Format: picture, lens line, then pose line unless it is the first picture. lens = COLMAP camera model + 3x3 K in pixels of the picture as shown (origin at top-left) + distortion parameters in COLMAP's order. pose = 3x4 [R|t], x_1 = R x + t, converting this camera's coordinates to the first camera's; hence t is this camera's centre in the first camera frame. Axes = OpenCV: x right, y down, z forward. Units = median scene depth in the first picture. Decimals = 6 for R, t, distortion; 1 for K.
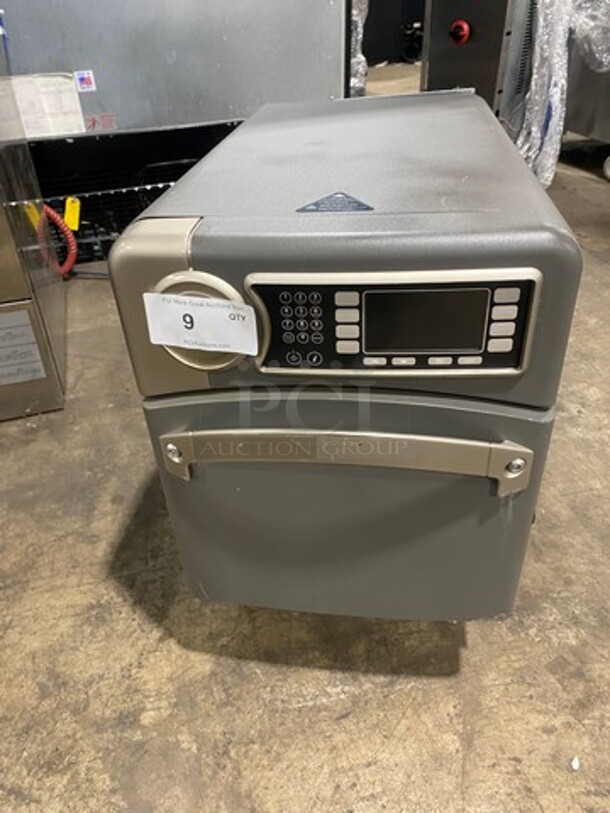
lens RADIAL K [[608.9, 0, 298.7], [0, 608.9, 404.3], [0, 0, 1]] dist [0.012252, -0.012875]
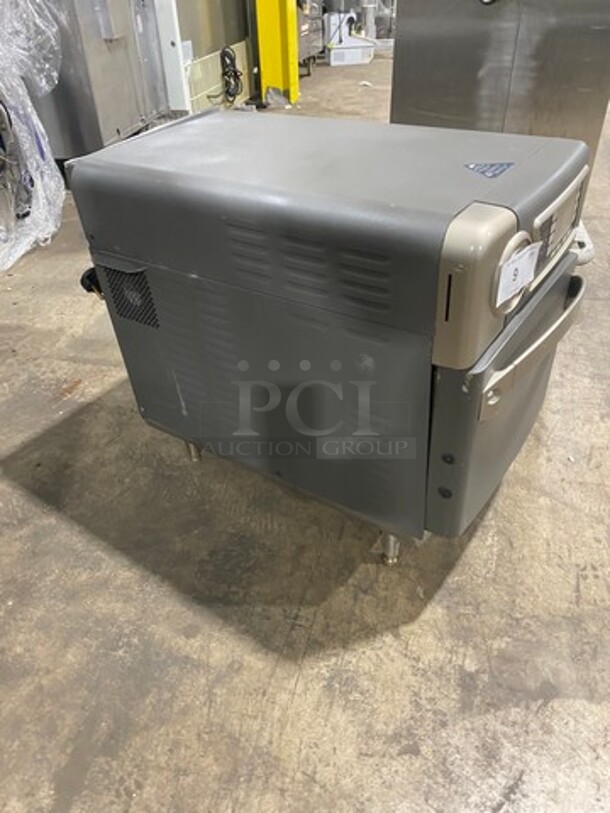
lens RADIAL K [[608.9, 0, 309.7], [0, 608.9, 406.1], [0, 0, 1]] dist [0.012252, -0.012875]
pose [[0.455448, -0.509219, 0.730249, -0.916806], [0.533693, 0.812701, 0.233857, -0.275974], [-0.712559, 0.283219, 0.641909, 0.348416]]
